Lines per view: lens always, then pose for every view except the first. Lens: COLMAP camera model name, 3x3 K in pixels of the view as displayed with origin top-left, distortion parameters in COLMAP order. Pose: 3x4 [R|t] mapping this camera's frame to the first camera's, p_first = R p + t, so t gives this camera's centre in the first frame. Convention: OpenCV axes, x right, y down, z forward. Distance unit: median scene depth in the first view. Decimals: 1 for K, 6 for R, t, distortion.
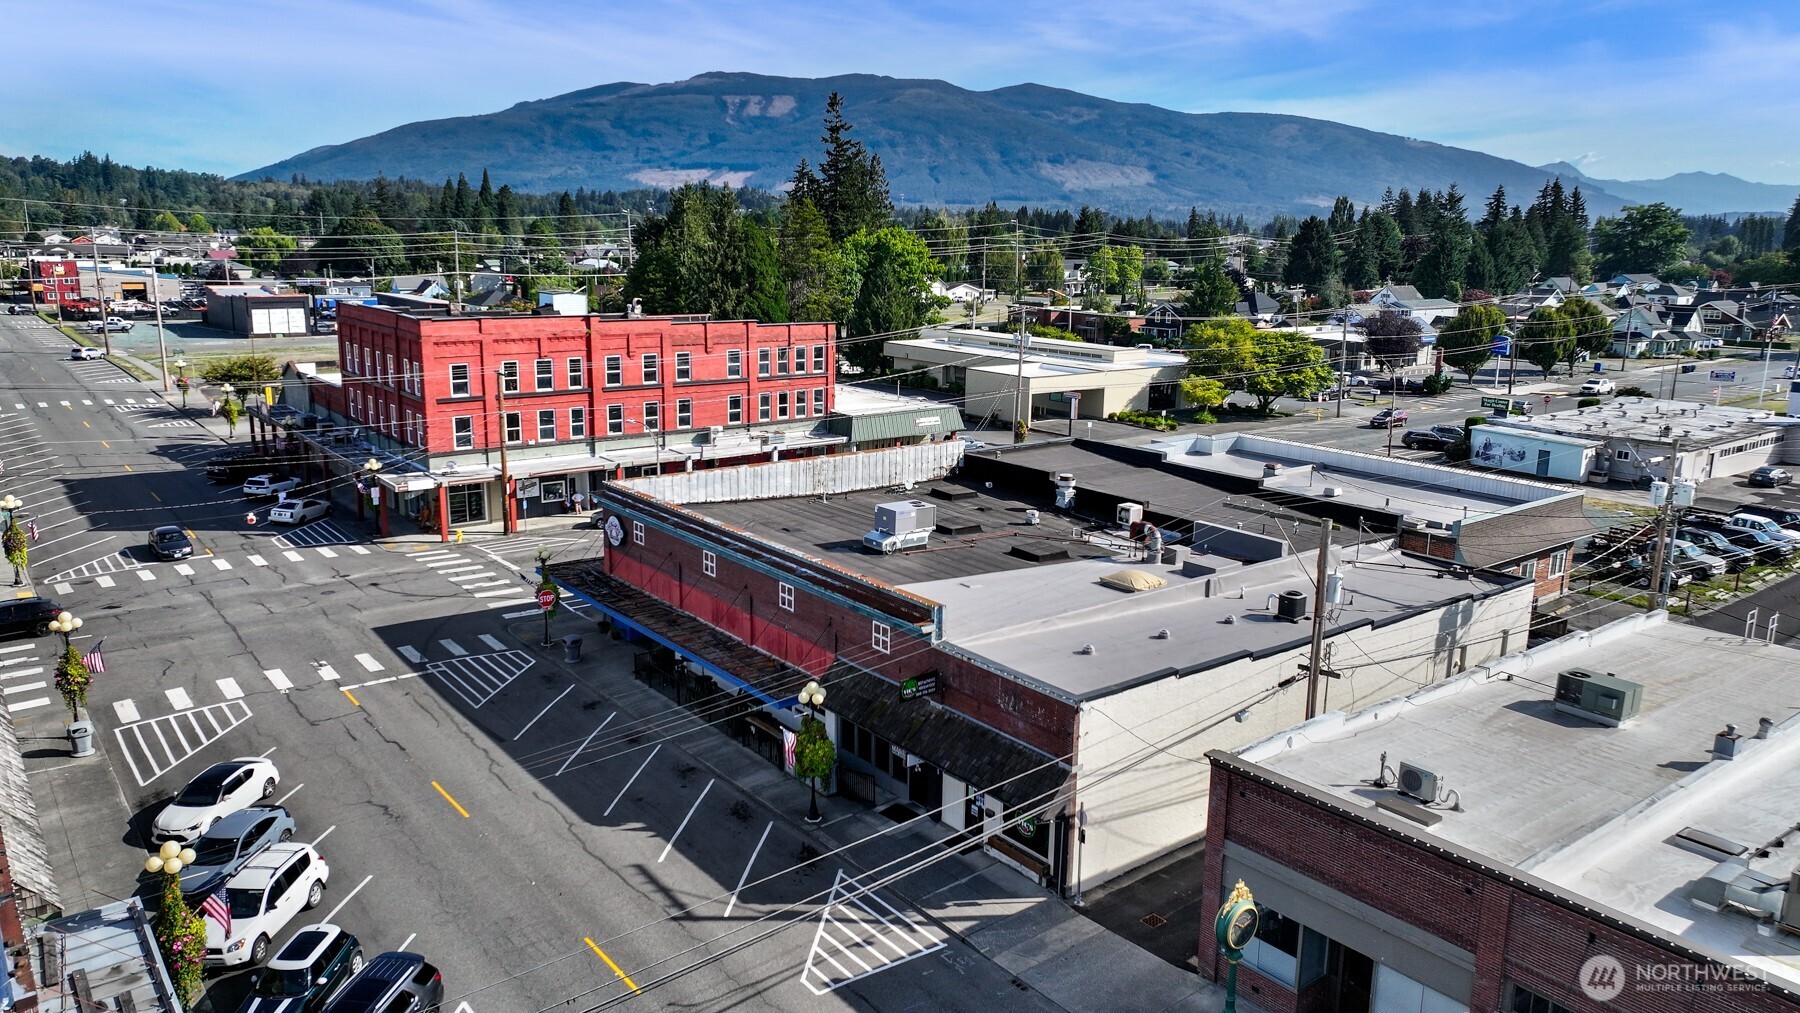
lens RADIAL K [[1257.9, 0, 906.4], [0, 1257.9, 573.5], [0, 0, 1]] dist [0.002539, 0.006911]
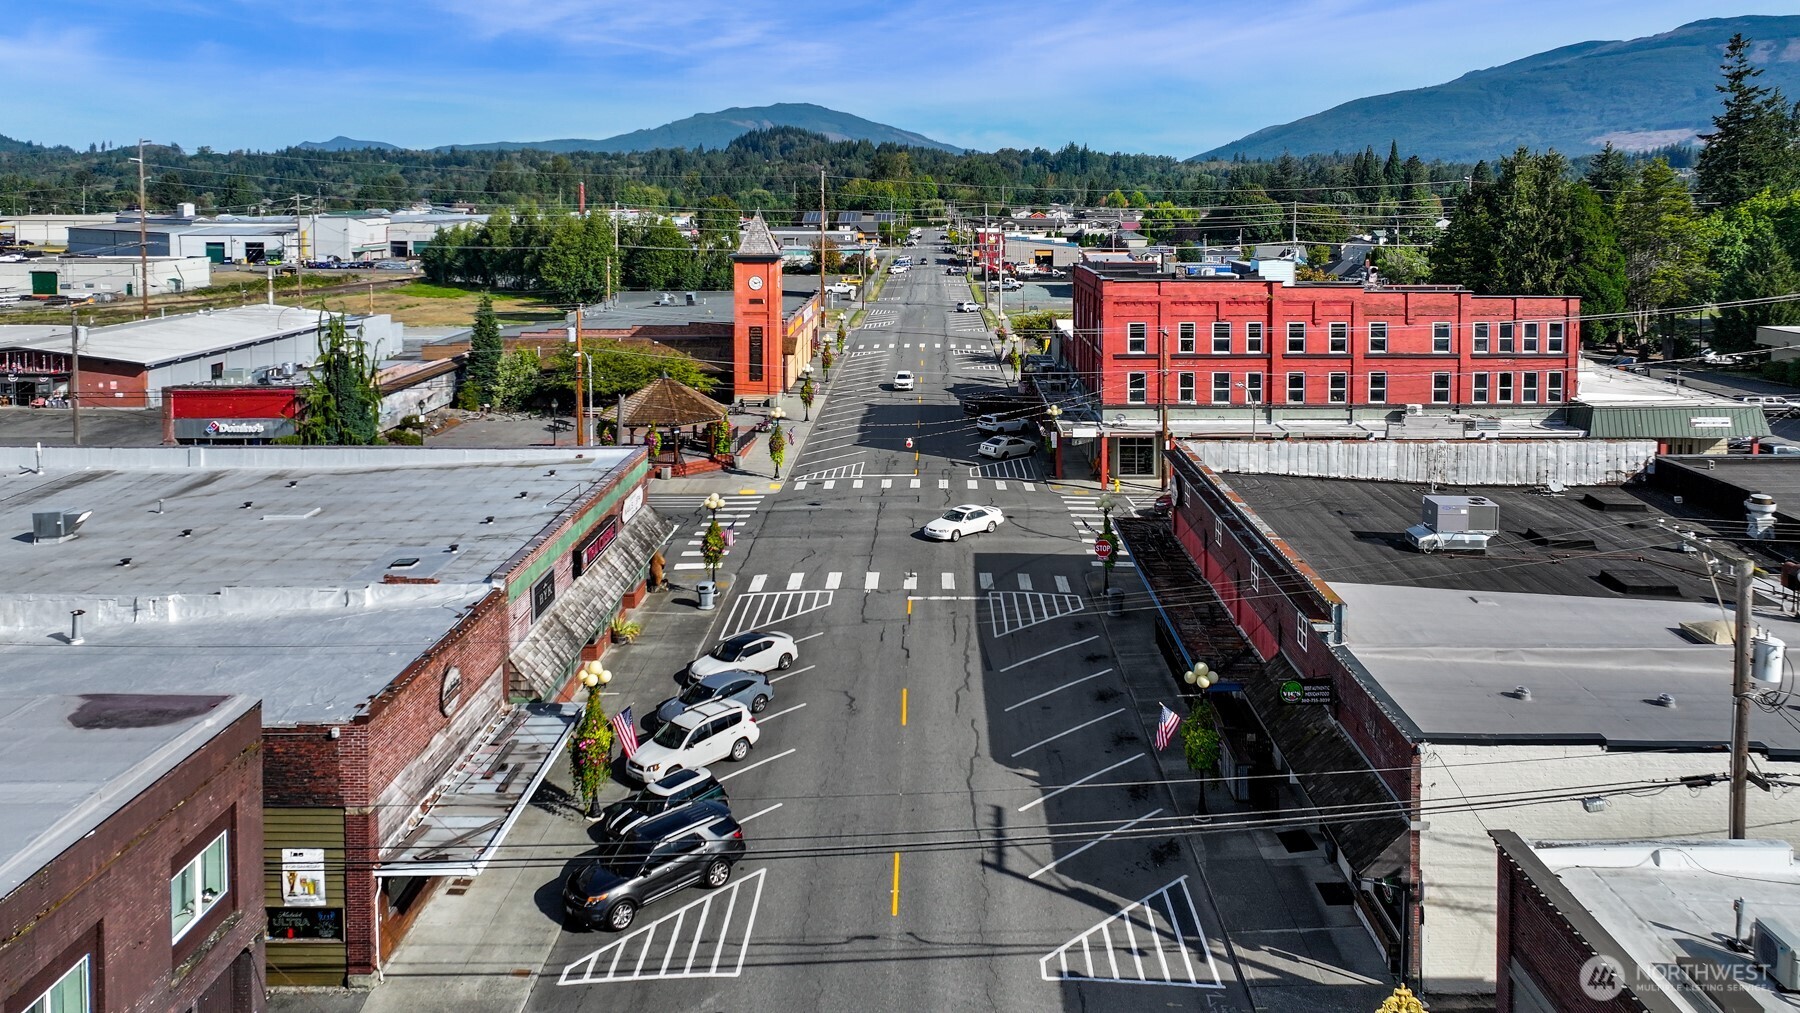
lens RADIAL K [[1319.5, 0, 913.3], [0, 1319.5, 343.1], [0, 0, 1]] dist [0.013964, 0.003545]
pose [[0.775636, 0.052642, -0.628981, 0.178861], [-0.152394, 0.982653, -0.105684, -0.004848], [0.612507, 0.177825, 0.770203, 0.038056]]
